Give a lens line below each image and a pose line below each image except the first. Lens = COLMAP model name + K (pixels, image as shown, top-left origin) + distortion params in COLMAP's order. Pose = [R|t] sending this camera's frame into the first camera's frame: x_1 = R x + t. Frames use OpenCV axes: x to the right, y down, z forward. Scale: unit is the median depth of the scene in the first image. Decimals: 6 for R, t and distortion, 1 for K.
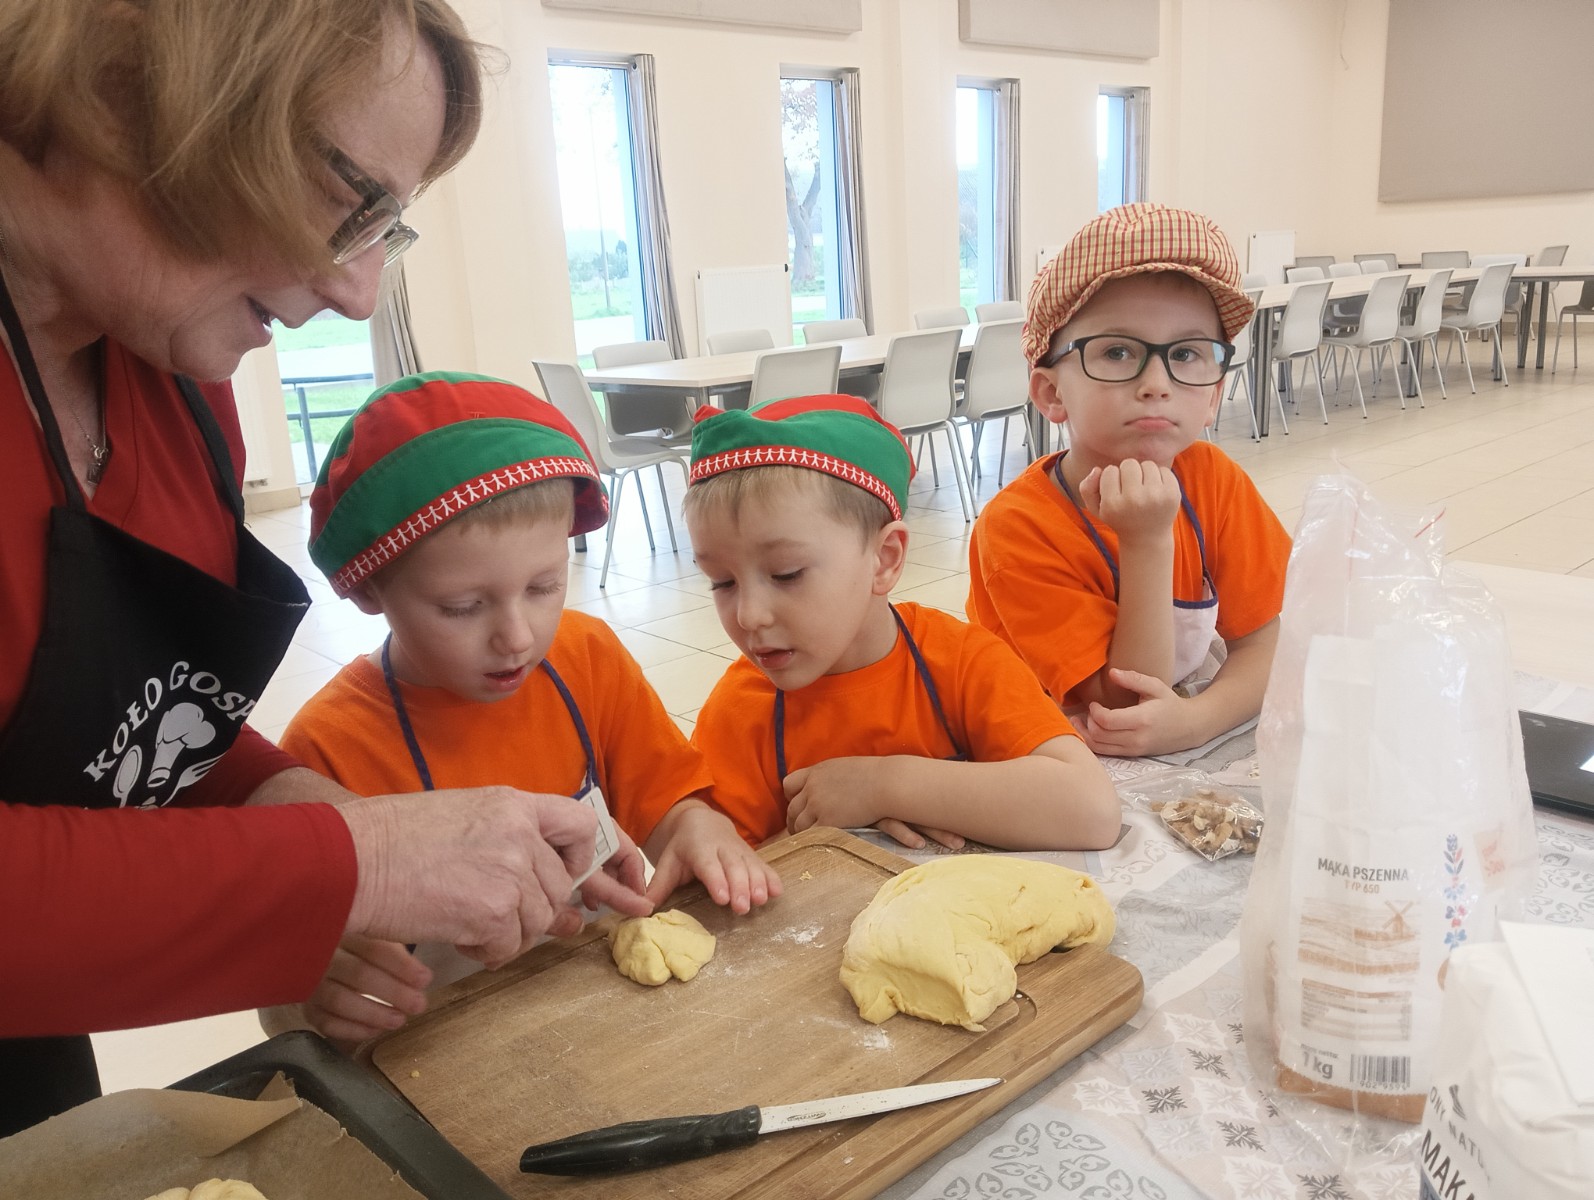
lens RADIAL K [[1293.7, 0, 760.1], [0, 1293.7, 598.6], [0, 0, 1]] dist [0.060521, -0.108956]
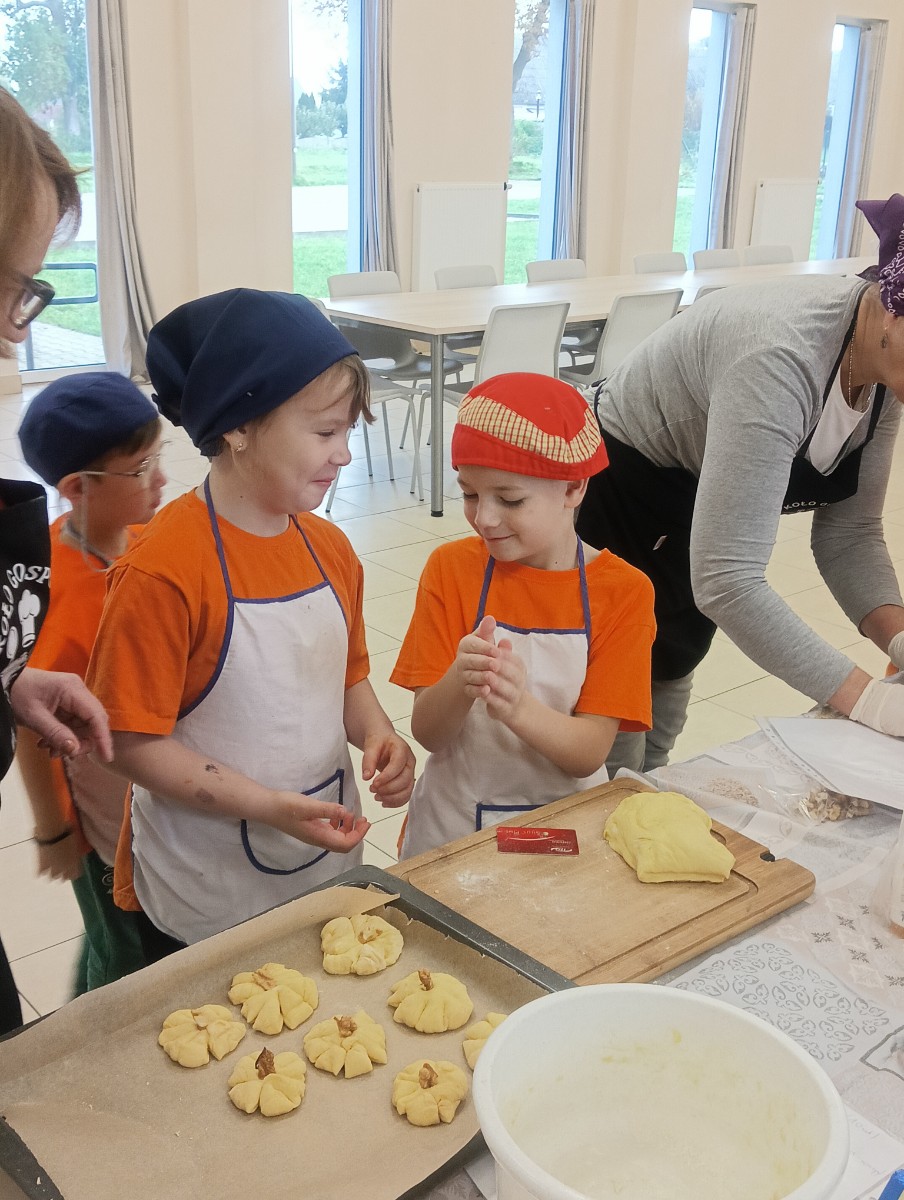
lens RADIAL K [[1336.3, 0, 415.9], [0, 1336.3, 600.5], [0, 0, 1]] dist [0.157767, -0.369913]
pose [[0.996632, 0.081985, -0.001826, -0.037200], [-0.081596, 0.993634, 0.077672, -0.025209], [0.008182, -0.077262, 0.996977, -0.110463]]
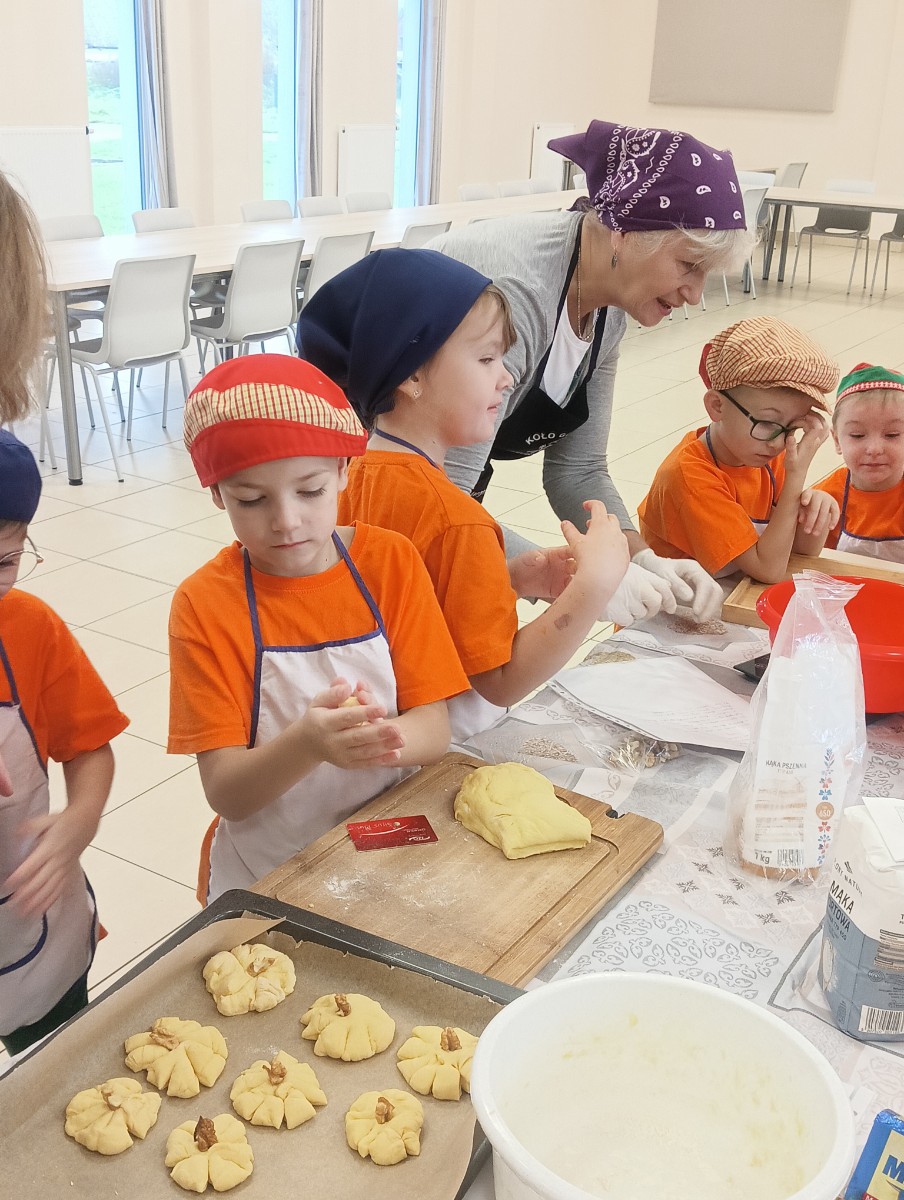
lens RADIAL K [[1336.3, 0, 415.9], [0, 1336.3, 600.5], [0, 0, 1]] dist [0.157767, -0.369913]
pose [[0.957883, -0.020327, 0.286438, -0.075480], [-0.009313, 0.994767, 0.101739, -0.029331], [-0.287008, -0.100122, 0.952682, -0.091425]]
